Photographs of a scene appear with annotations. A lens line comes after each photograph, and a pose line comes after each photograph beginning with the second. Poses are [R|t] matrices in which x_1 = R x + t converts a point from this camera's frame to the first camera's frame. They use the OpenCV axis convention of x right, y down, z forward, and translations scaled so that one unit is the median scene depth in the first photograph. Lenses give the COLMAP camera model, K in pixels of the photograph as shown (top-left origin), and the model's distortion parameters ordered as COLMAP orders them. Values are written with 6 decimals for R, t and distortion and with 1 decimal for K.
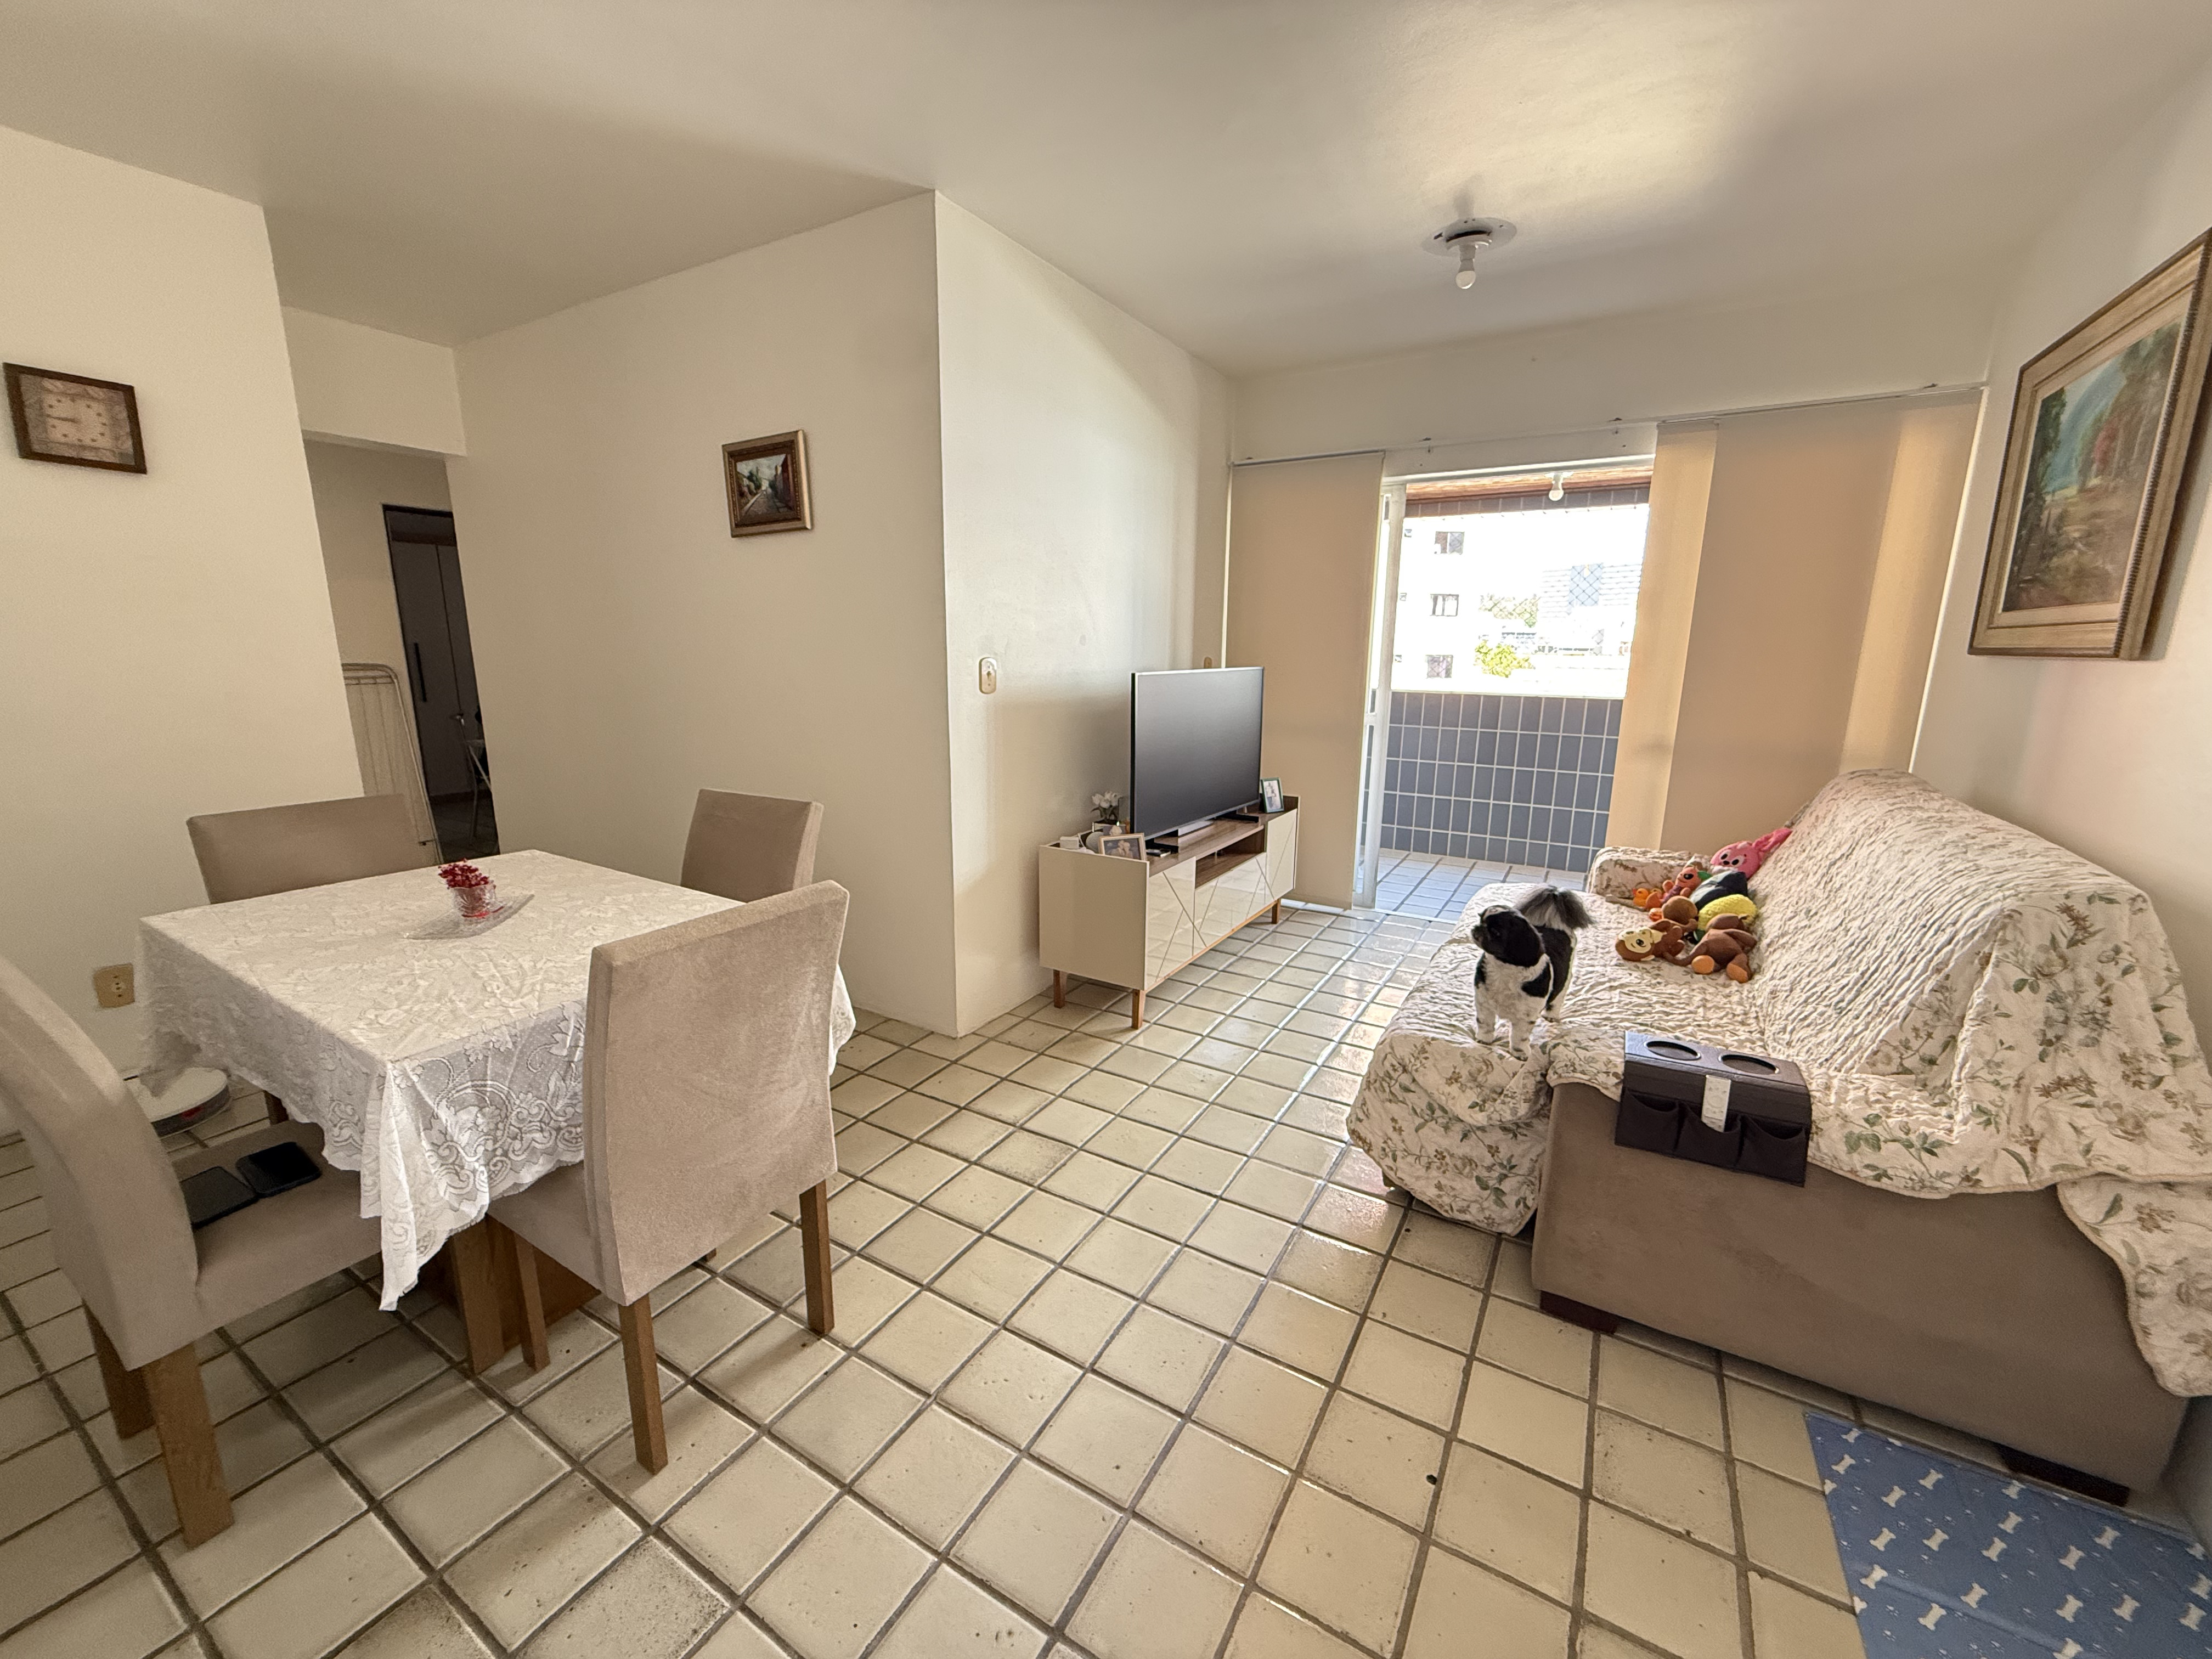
lens RADIAL K [[882.2, 0, 1102.5], [0, 882.2, 830.4], [0, 0, 1]] dist [-0.000044, -0.000058]
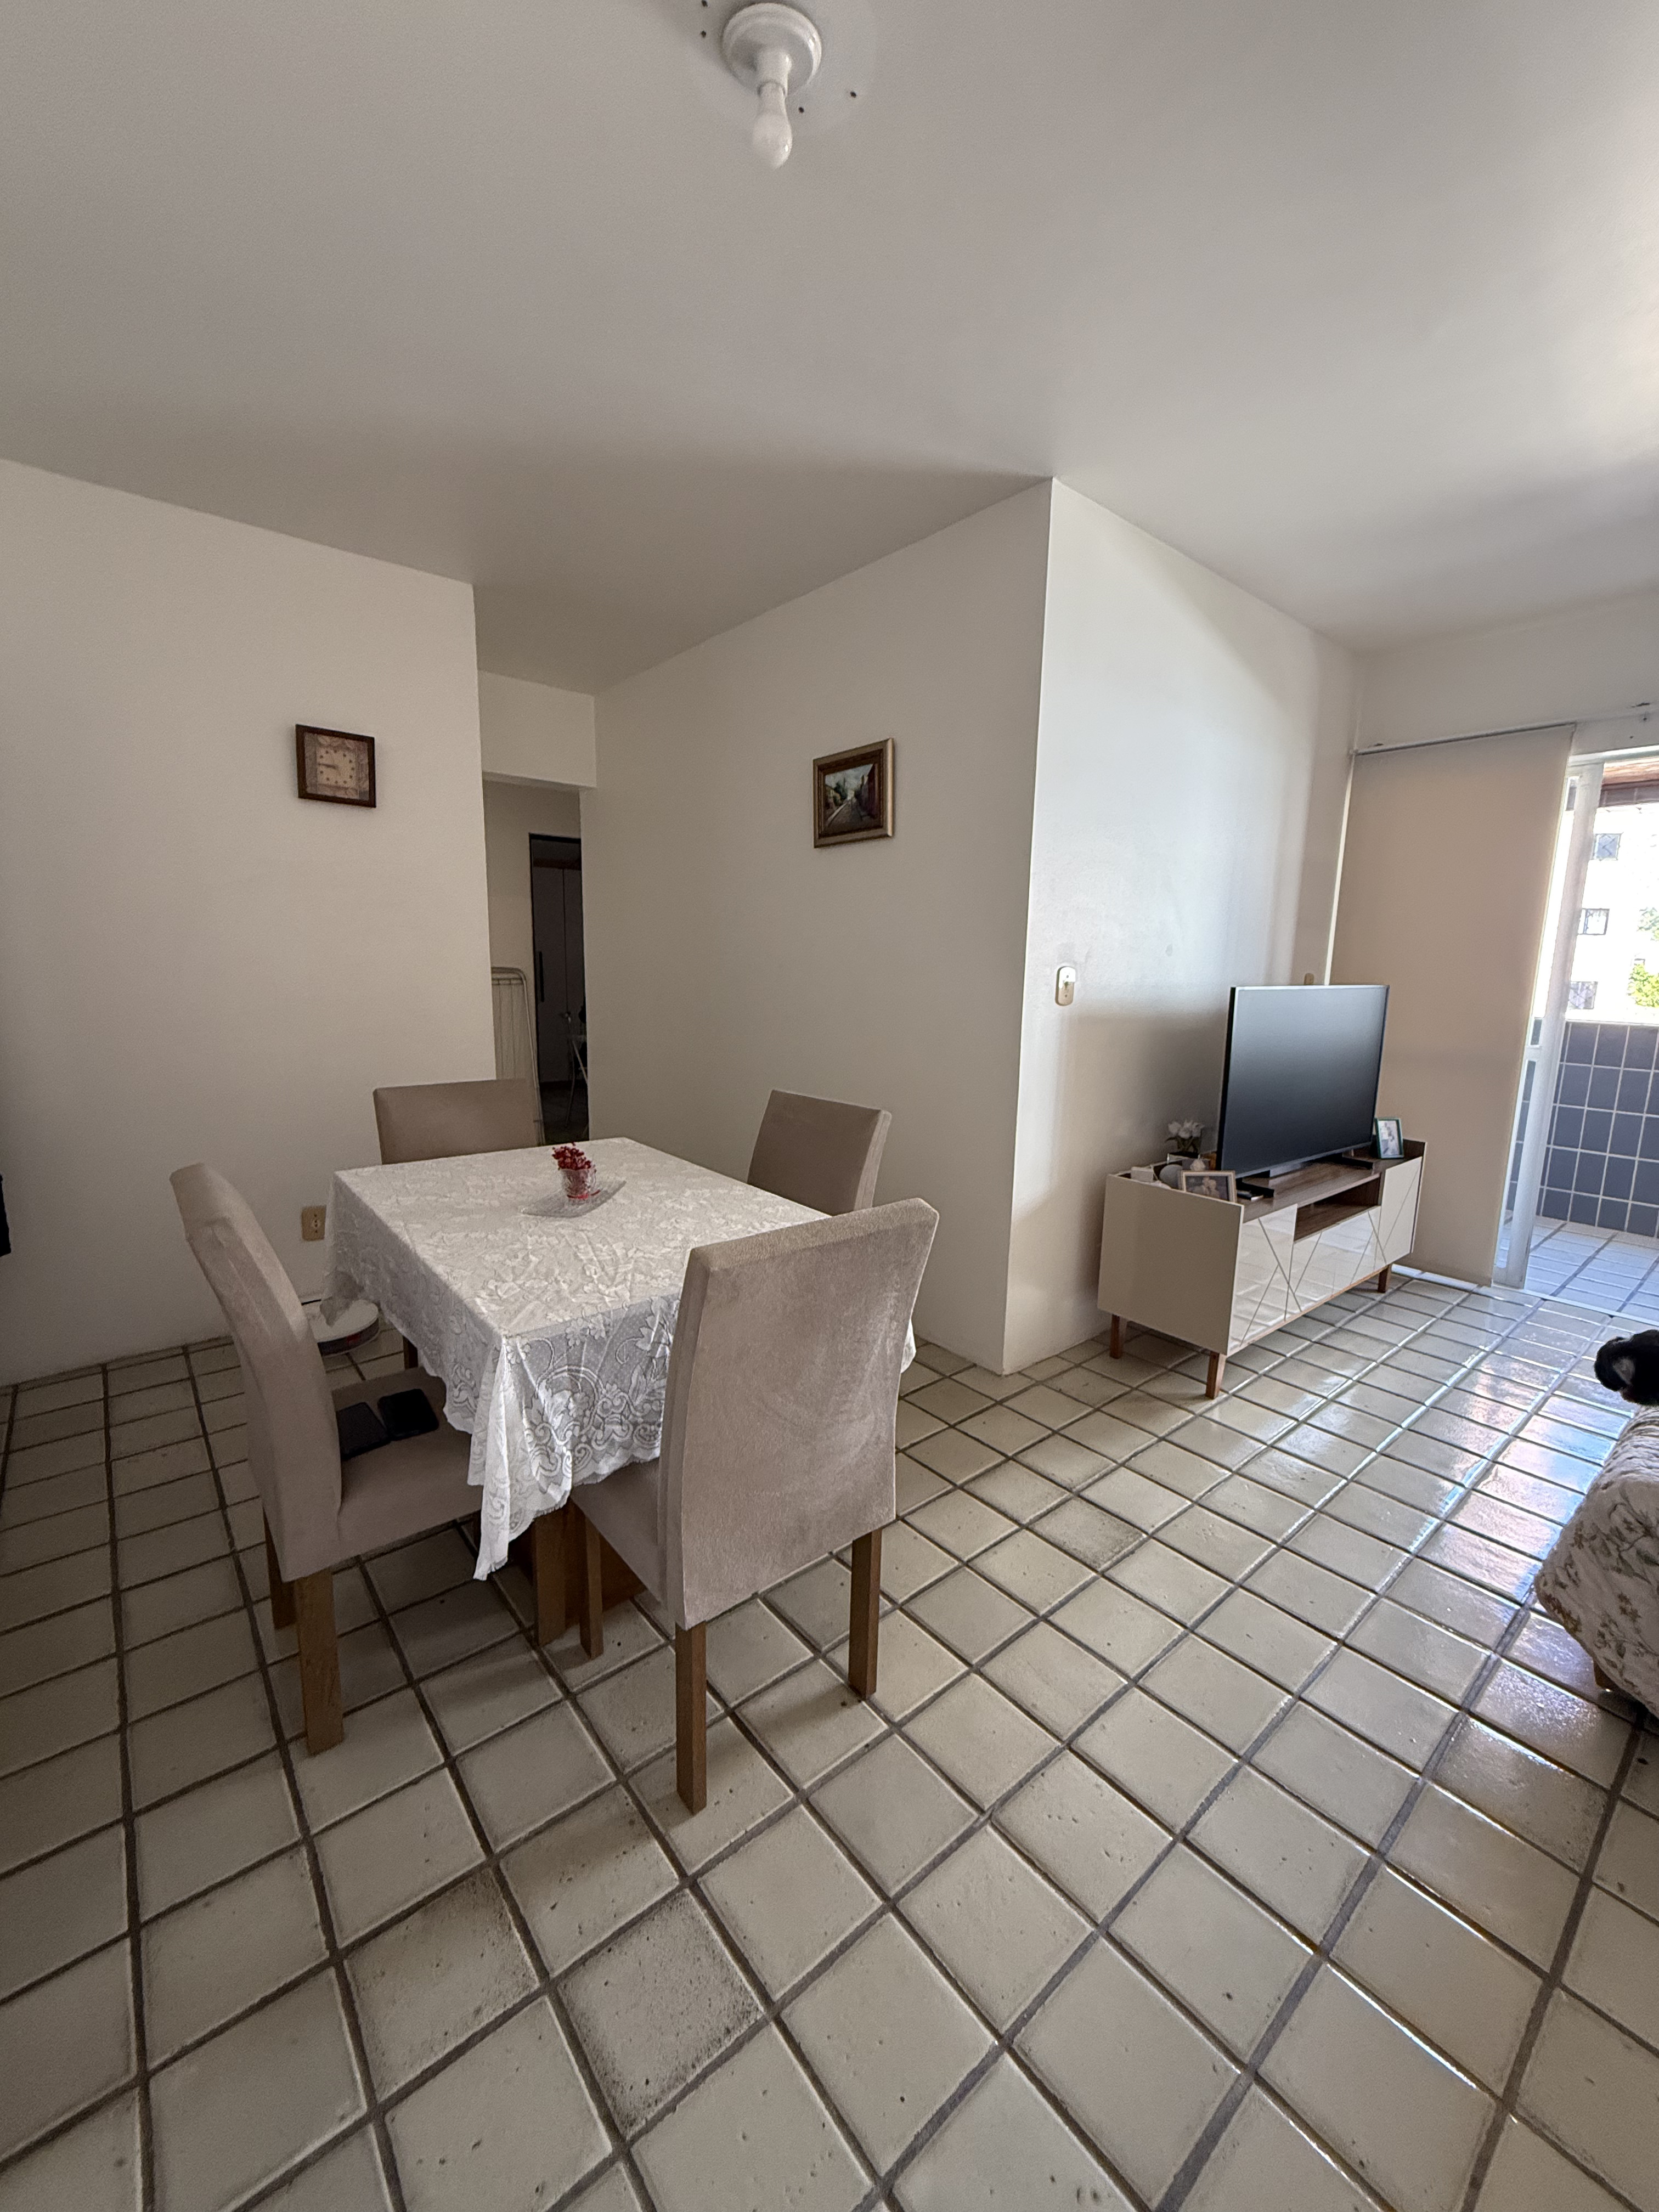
lens RADIAL K [[882.2, 0, 831.3], [0, 882.2, 1104.1], [0, 0, 1]] dist [-0.000044, -0.000058]
pose [[0.945128, 0.064201, -0.320329, -0.074126], [-0.079725, 0.996182, -0.035570, -0.000532], [0.316823, 0.059156, 0.946638, 0.071994]]
